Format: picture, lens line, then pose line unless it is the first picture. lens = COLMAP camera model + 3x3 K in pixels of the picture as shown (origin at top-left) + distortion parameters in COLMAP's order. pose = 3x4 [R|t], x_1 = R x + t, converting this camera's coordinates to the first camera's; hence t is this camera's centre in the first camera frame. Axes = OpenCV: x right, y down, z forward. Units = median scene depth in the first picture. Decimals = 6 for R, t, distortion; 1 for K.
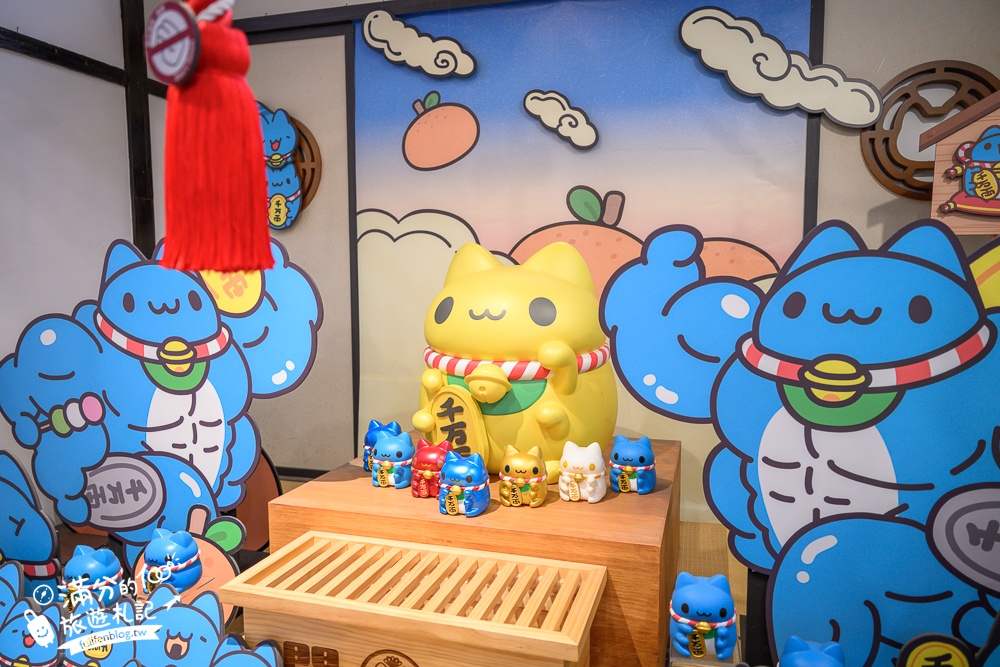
lens RADIAL K [[684.5, 0, 500.0], [0, 684.5, 333.5], [0, 0, 1]] dist [-0.000516, -0.001060]
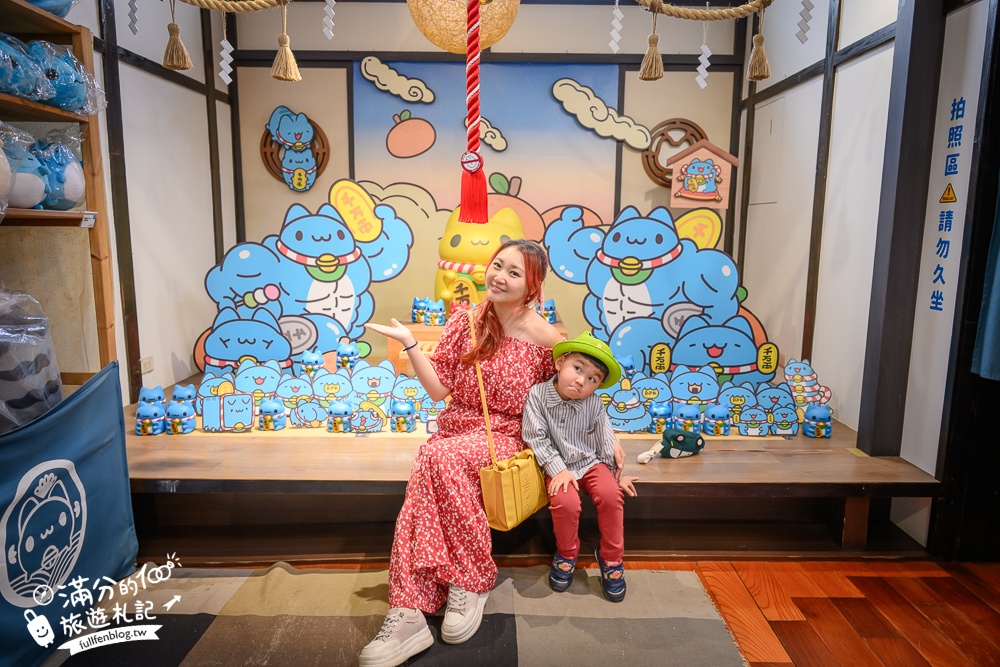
lens RADIAL K [[684.5, 0, 500.0], [0, 684.5, 333.5], [0, 0, 1]] dist [-0.000516, -0.001060]
pose [[0.962194, -0.030666, 0.270632, -0.516280], [0.010107, 0.996977, 0.077034, 0.085805], [-0.272176, -0.071386, 0.959596, -1.017589]]
